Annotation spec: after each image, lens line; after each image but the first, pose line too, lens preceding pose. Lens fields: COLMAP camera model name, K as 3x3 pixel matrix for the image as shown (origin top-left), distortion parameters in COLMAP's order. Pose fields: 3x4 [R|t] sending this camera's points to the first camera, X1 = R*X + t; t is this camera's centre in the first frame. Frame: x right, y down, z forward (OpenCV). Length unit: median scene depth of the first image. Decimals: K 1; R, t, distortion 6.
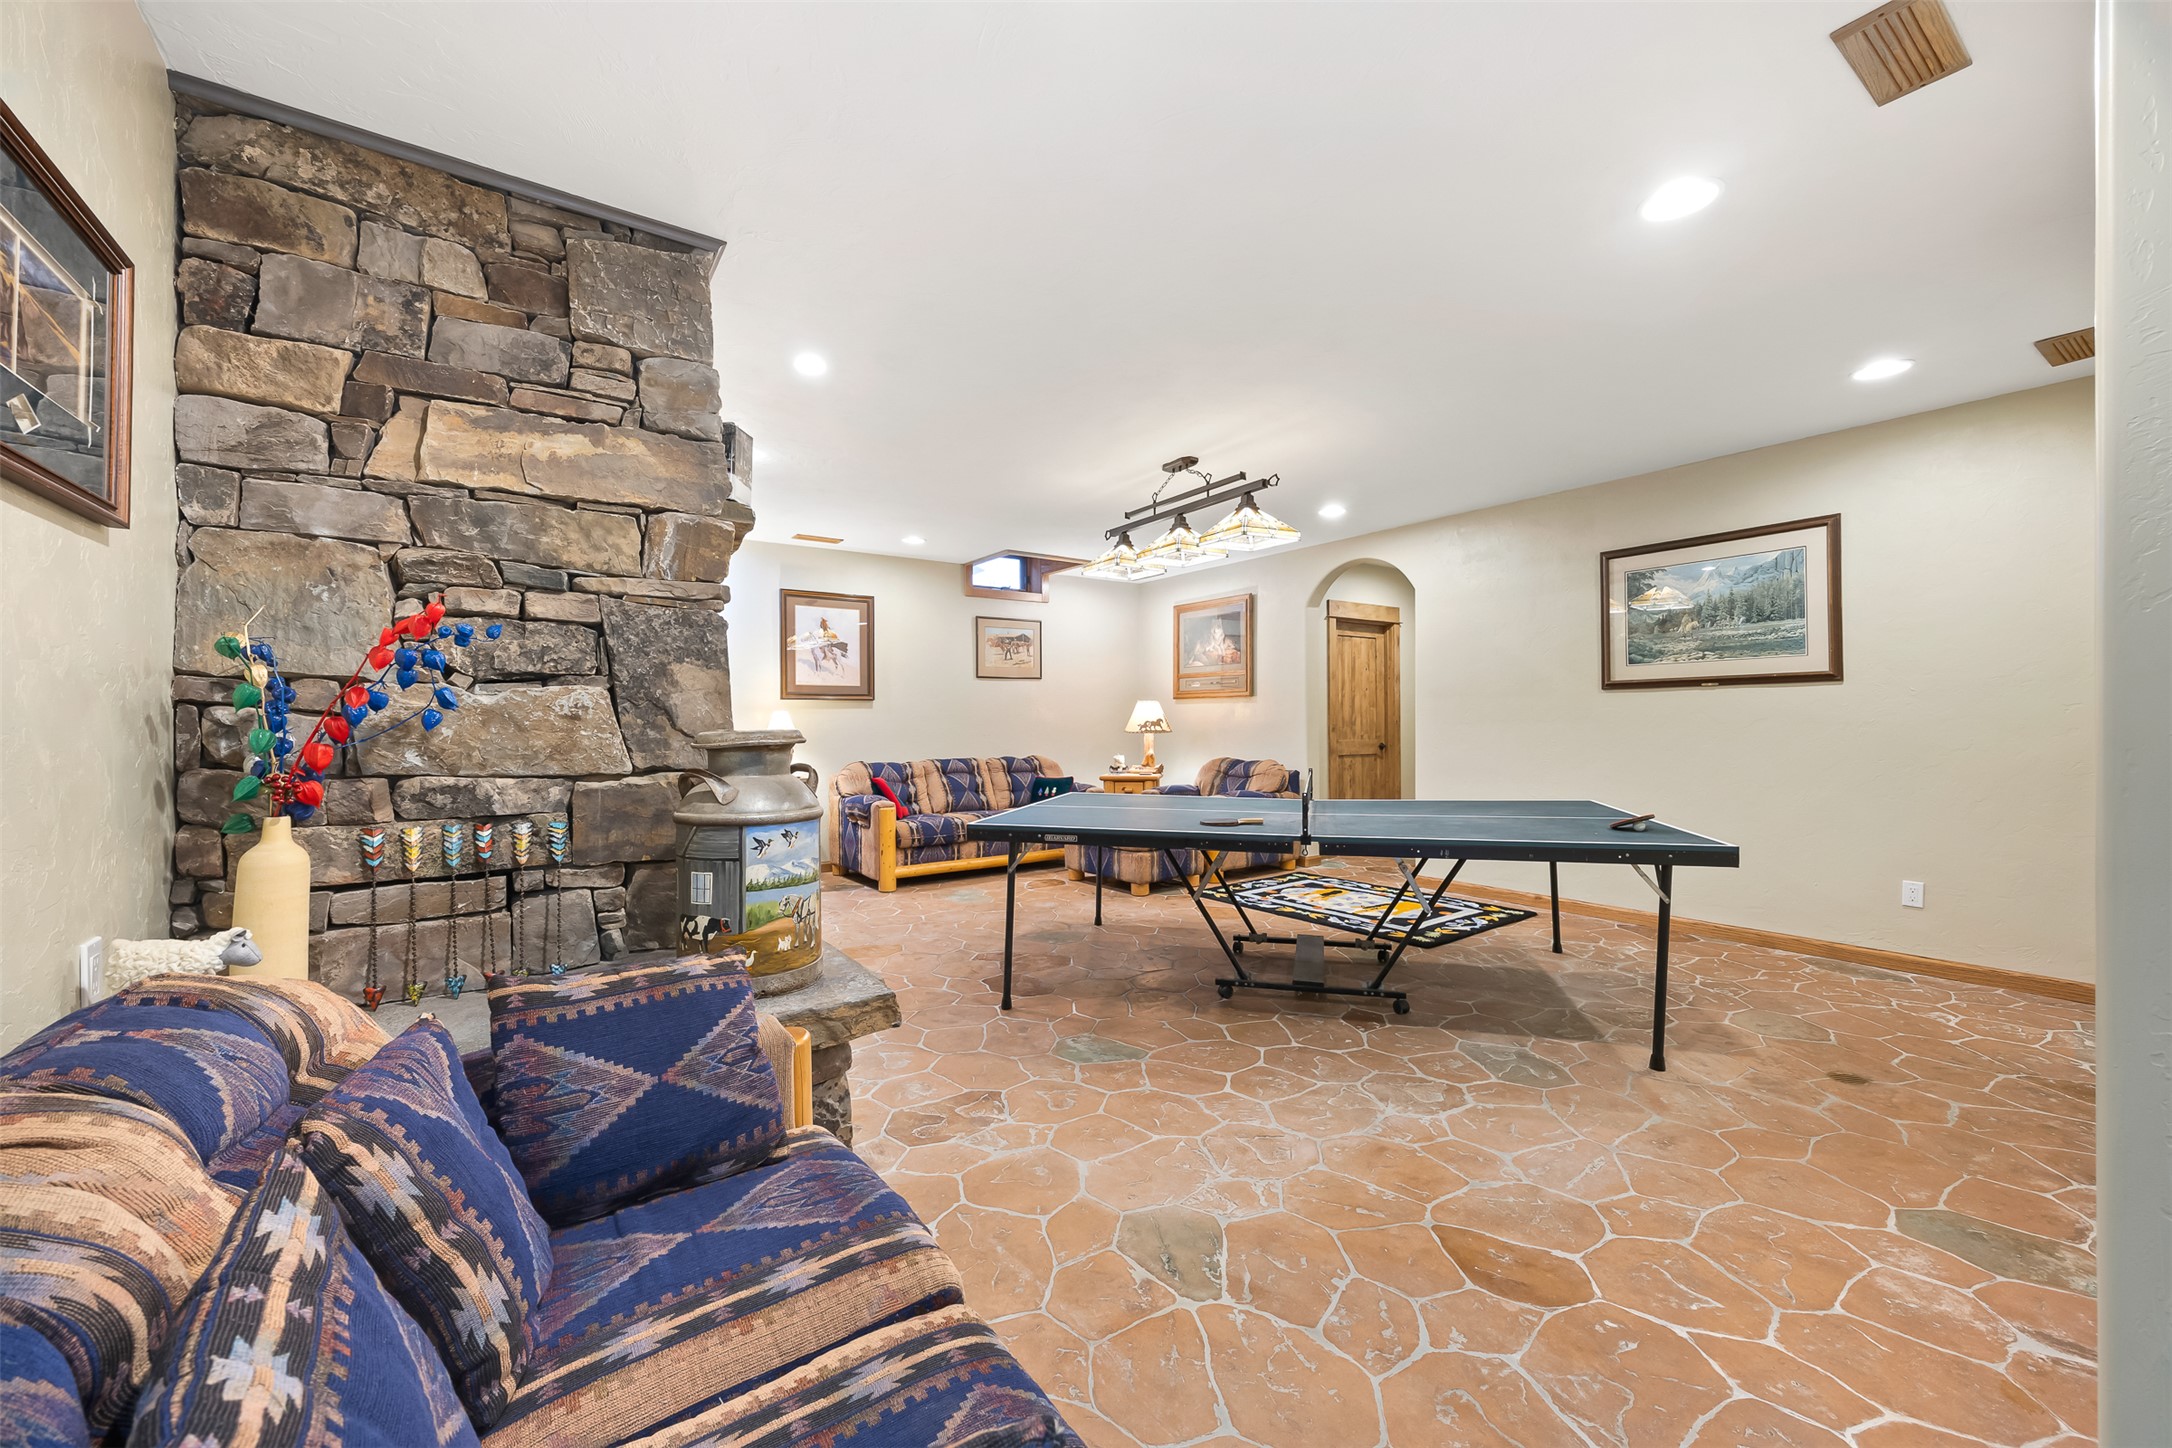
lens RADIAL K [[836.6, 0, 1082.6], [0, 836.6, 710.3], [0, 0, 1]] dist [-0.005175, -0.000068]
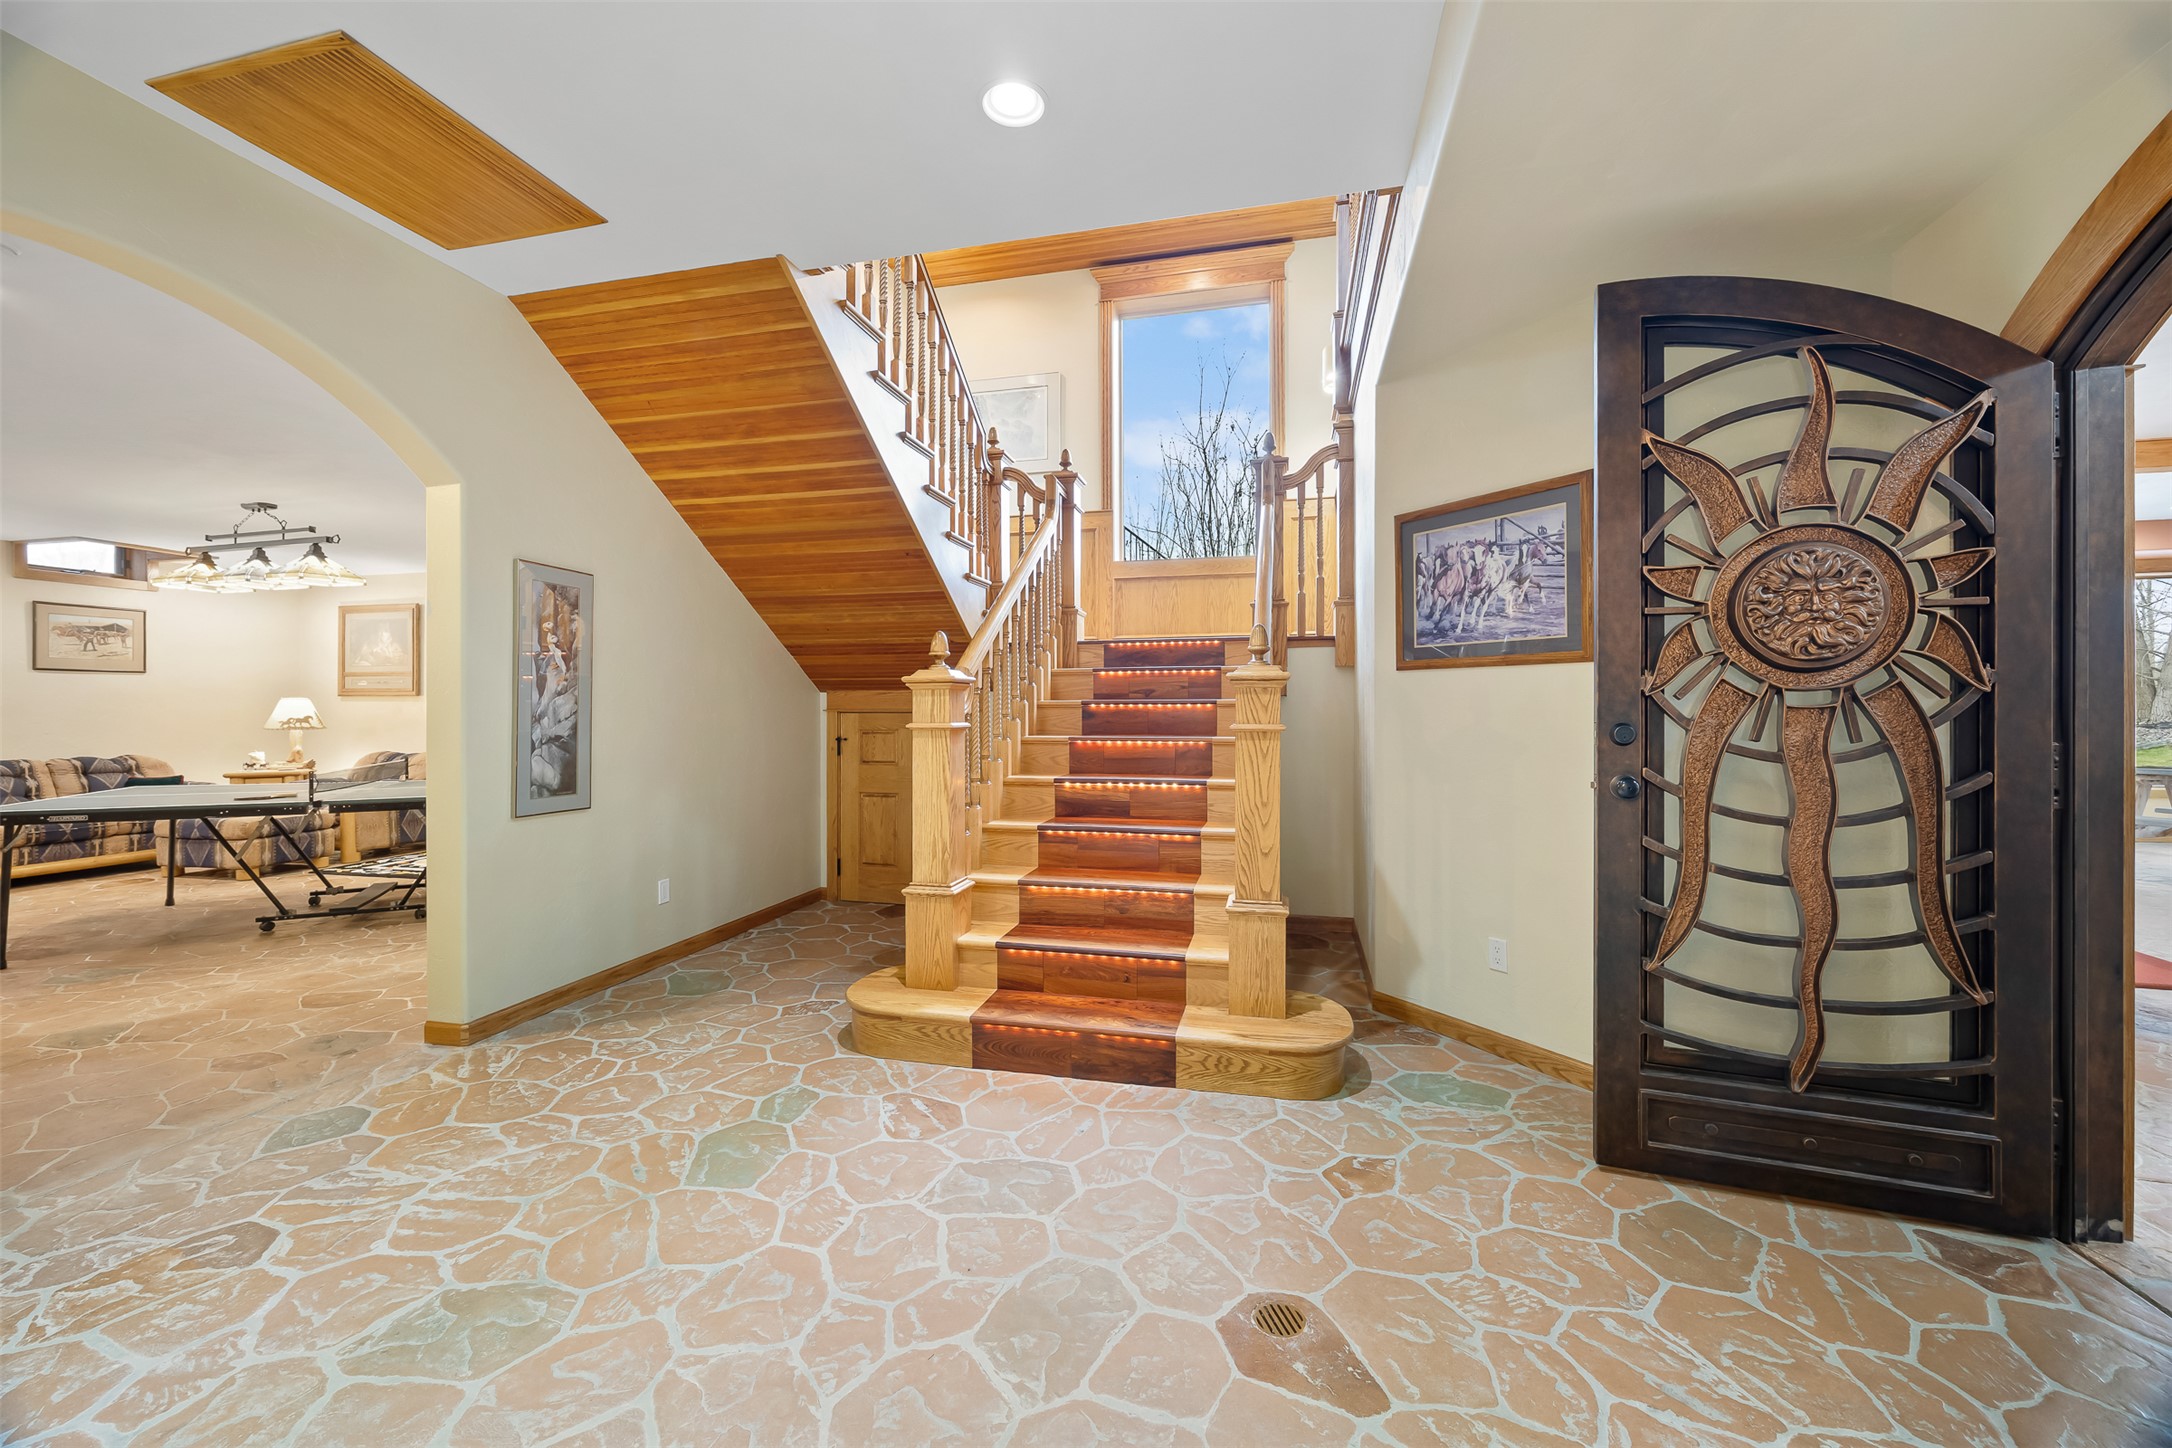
lens RADIAL K [[836.6, 0, 1082.6], [0, 836.6, 710.3], [0, 0, 1]] dist [-0.005175, -0.000068]
pose [[0.750818, 0.004526, 0.660494, 0.132543], [-0.011524, 0.999914, 0.006249, -0.014493], [-0.660409, -0.012304, 0.750805, -0.413979]]
